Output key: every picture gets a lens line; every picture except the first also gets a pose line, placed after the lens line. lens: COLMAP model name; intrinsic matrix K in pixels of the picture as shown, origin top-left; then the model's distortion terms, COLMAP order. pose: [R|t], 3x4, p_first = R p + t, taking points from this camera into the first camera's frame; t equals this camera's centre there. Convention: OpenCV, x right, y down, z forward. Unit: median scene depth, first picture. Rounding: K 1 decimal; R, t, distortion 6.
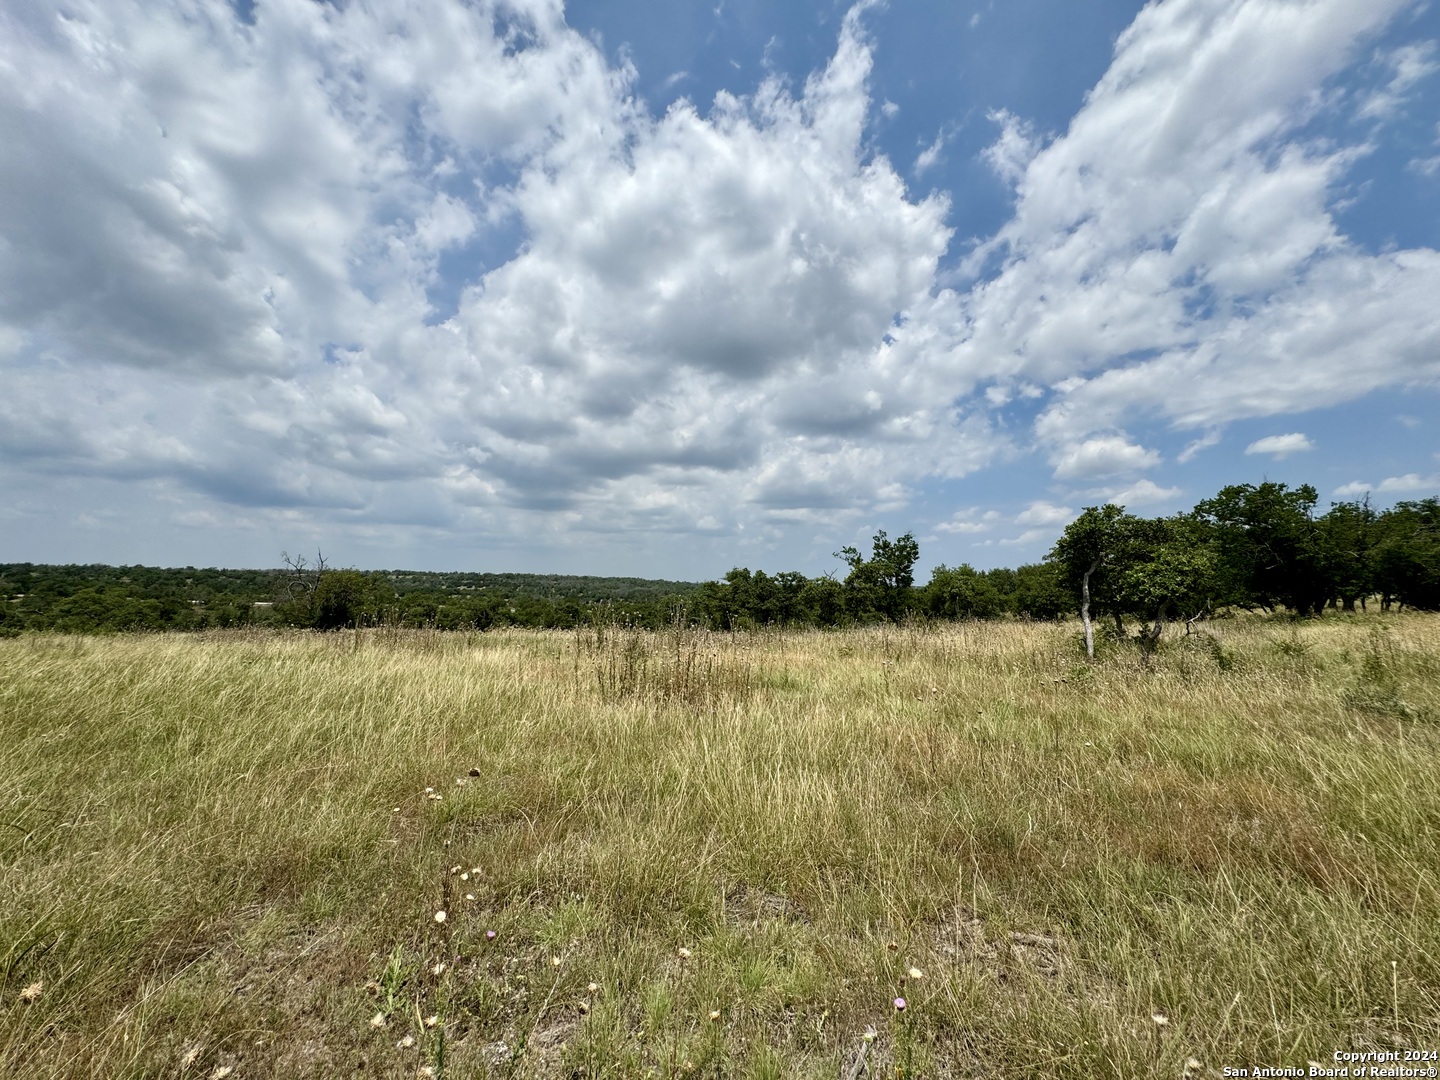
lens RADIAL K [[575.3, 0, 718.7], [0, 575.3, 535.2], [0, 0, 1]] dist [-0.004963, 0.000887]
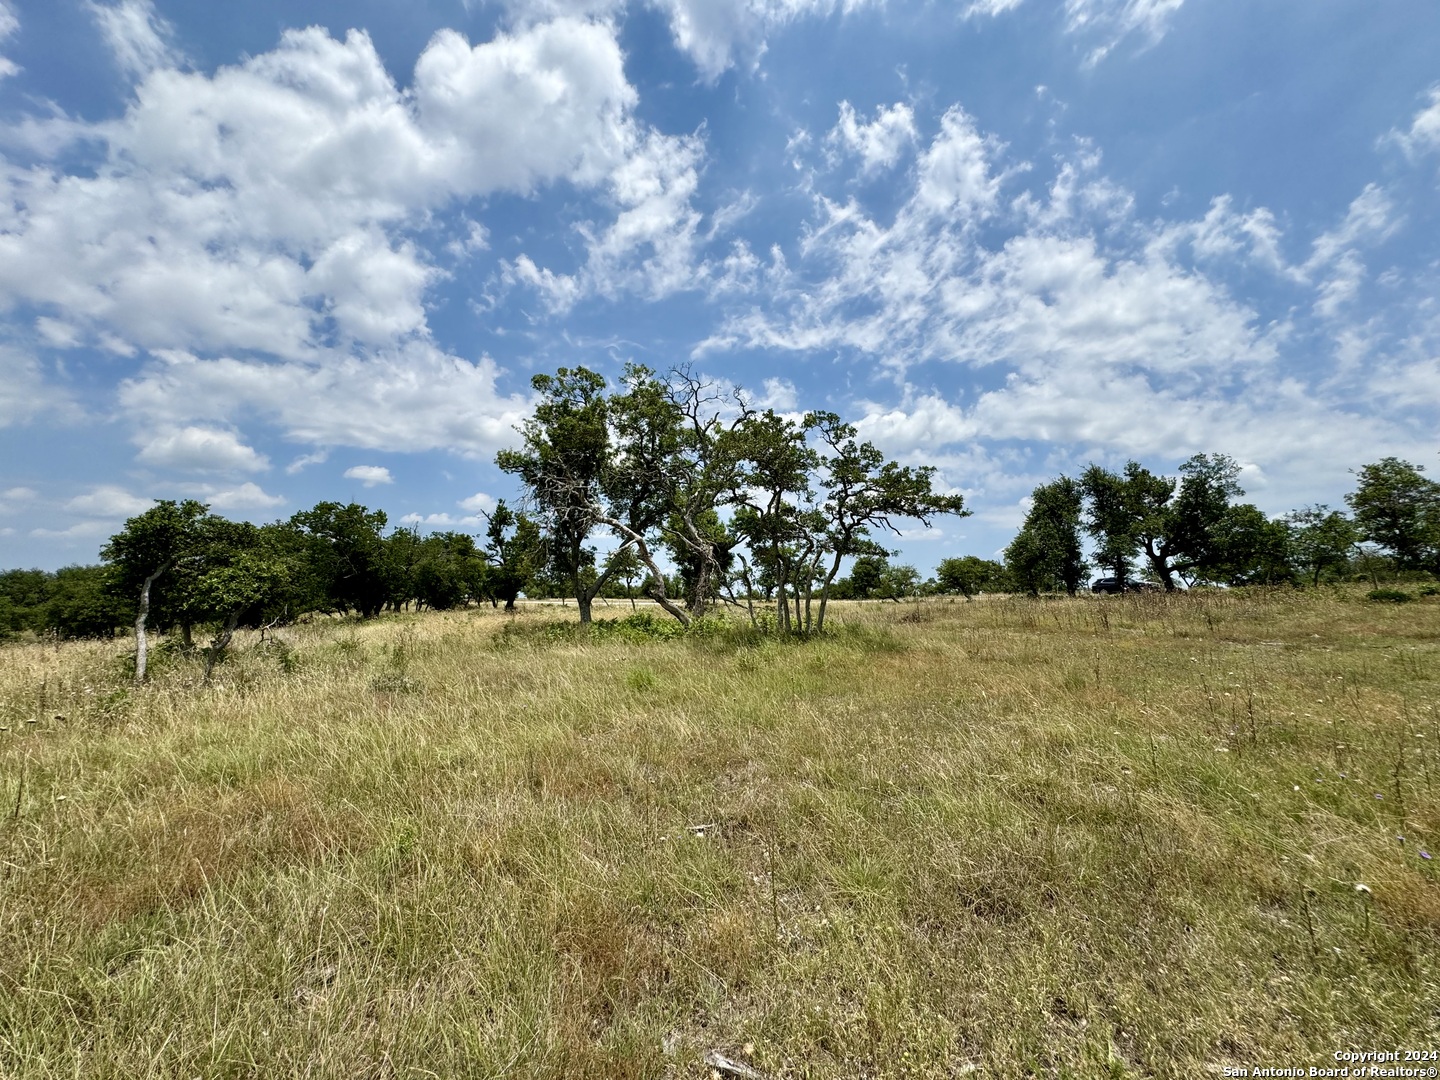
lens RADIAL K [[575.3, 0, 718.7], [0, 575.3, 535.1], [0, 0, 1]] dist [-0.004963, 0.000887]
pose [[0.234890, 0.093048, 0.967558, 0.005658], [-0.080645, 0.993841, -0.075997, 0.000068], [-0.968671, -0.060178, 0.240948, -0.000941]]
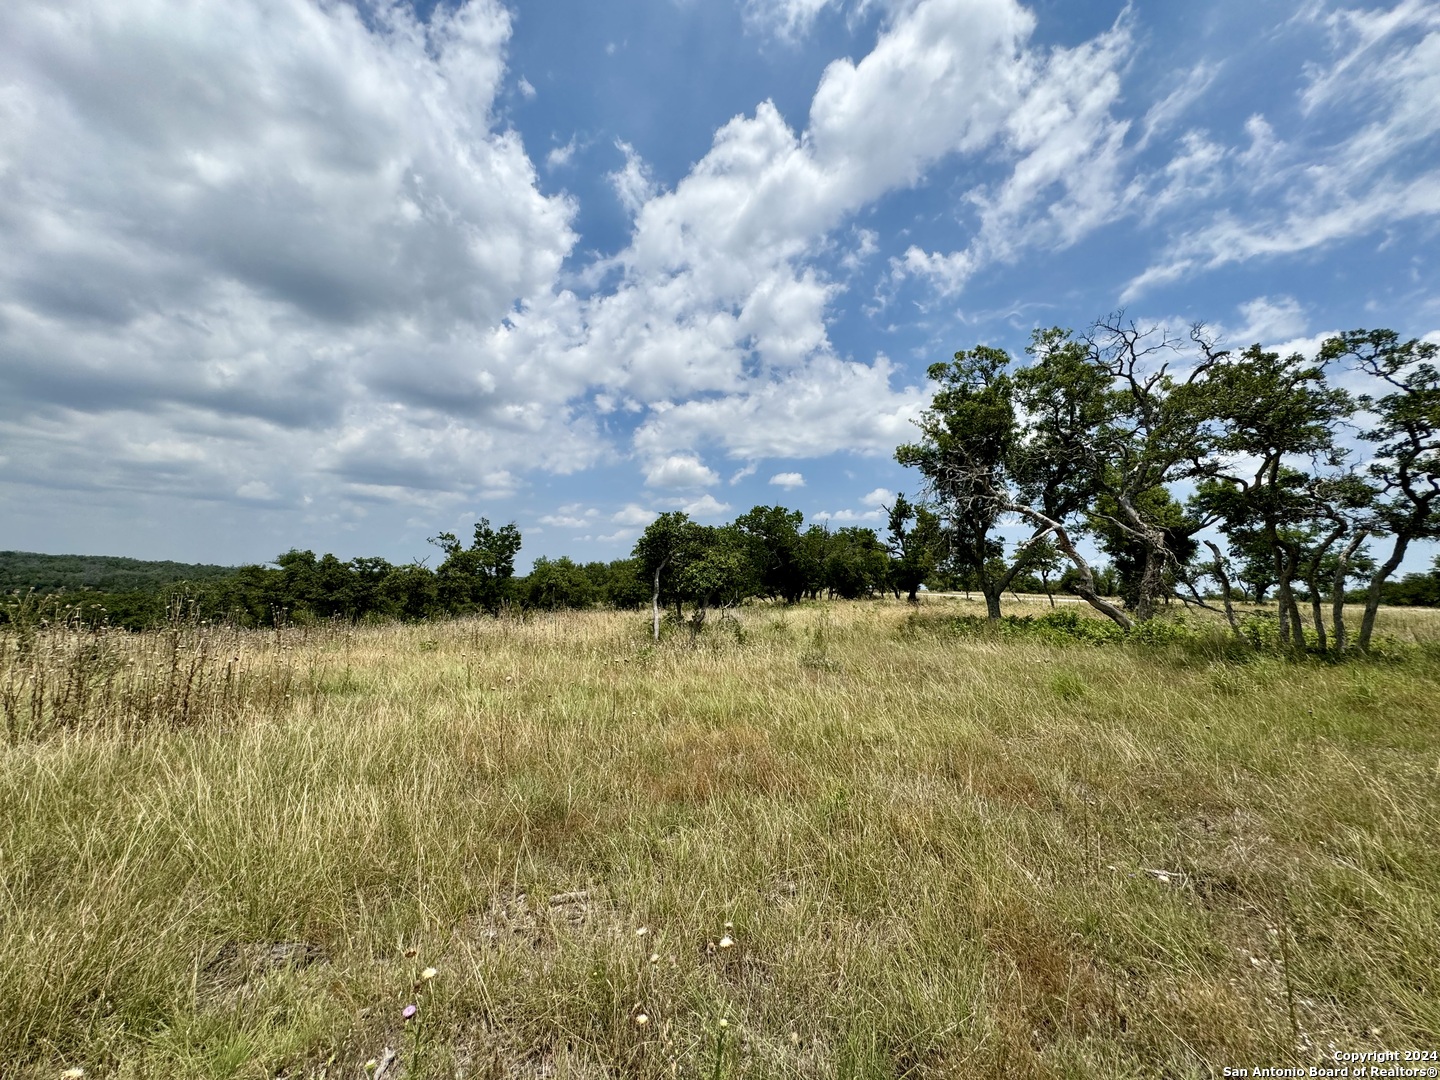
lens RADIAL K [[575.3, 0, 719.4], [0, 575.3, 535.9], [0, 0, 1]] dist [-0.004963, 0.000887]
pose [[0.786074, 0.062102, 0.615004, 0.002780], [-0.072733, 0.997321, -0.007743, 0.000027], [-0.613838, -0.038644, 0.788486, -0.001022]]
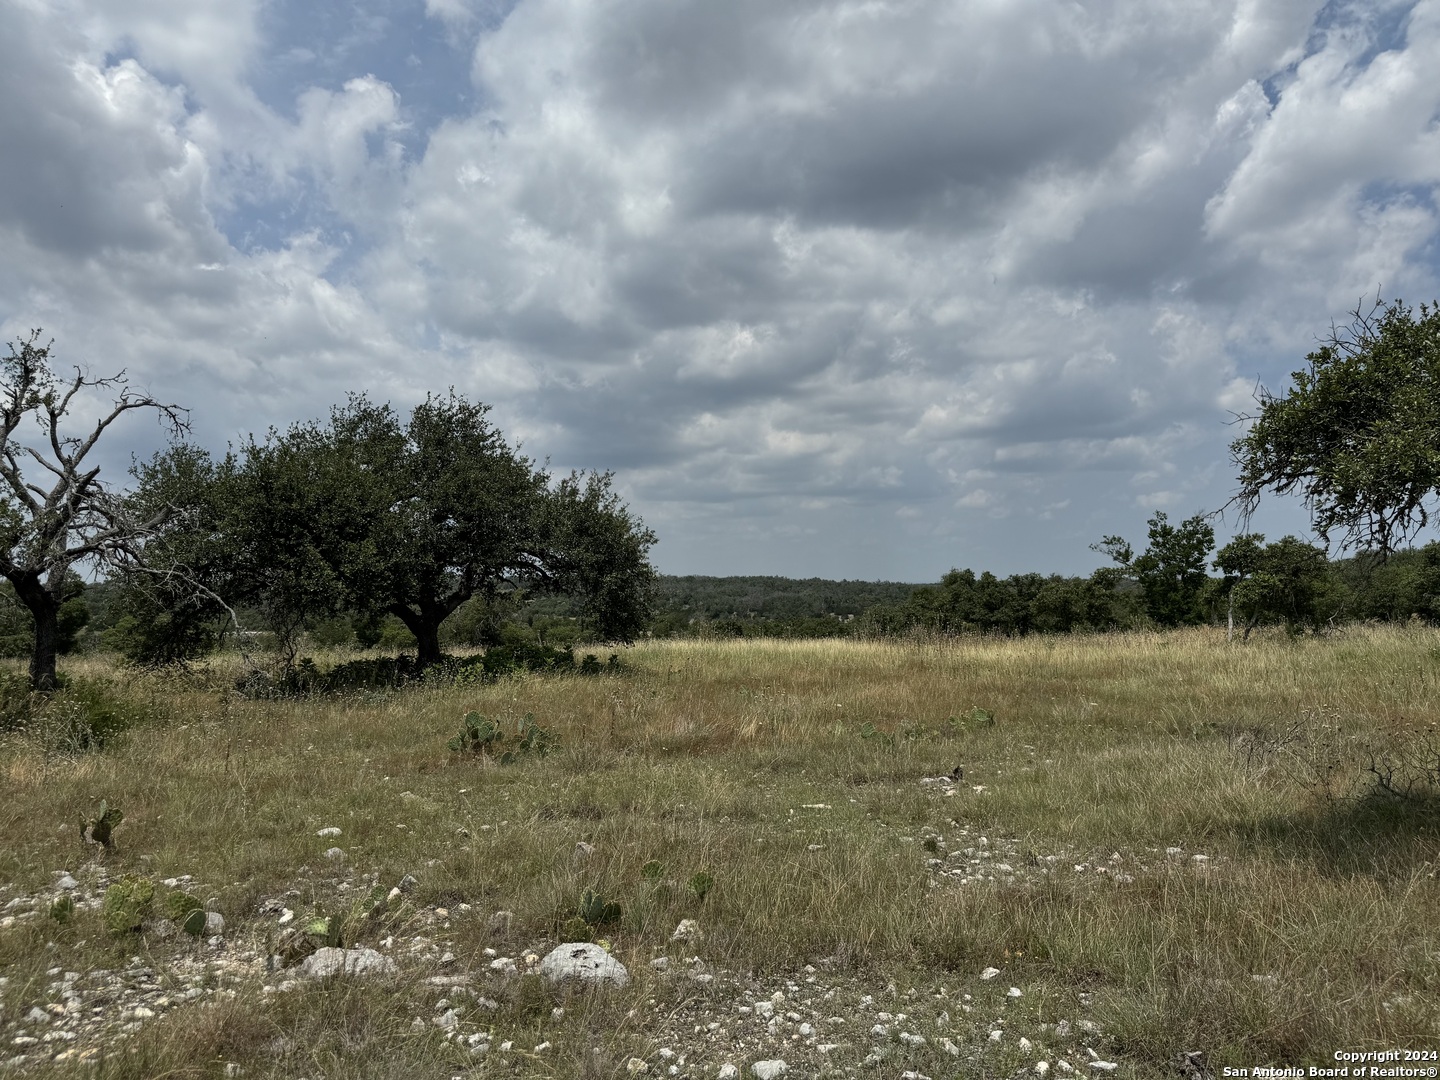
lens RADIAL K [[1011.3, 0, 698.7], [0, 1011.3, 581.6], [0, 0, 1]] dist [0.052093, -0.070998]
pose [[0.977017, -0.028541, -0.211241, -0.020438], [0.045460, 0.996096, 0.075673, -0.048441], [0.208257, -0.083537, 0.974500, -0.428491]]
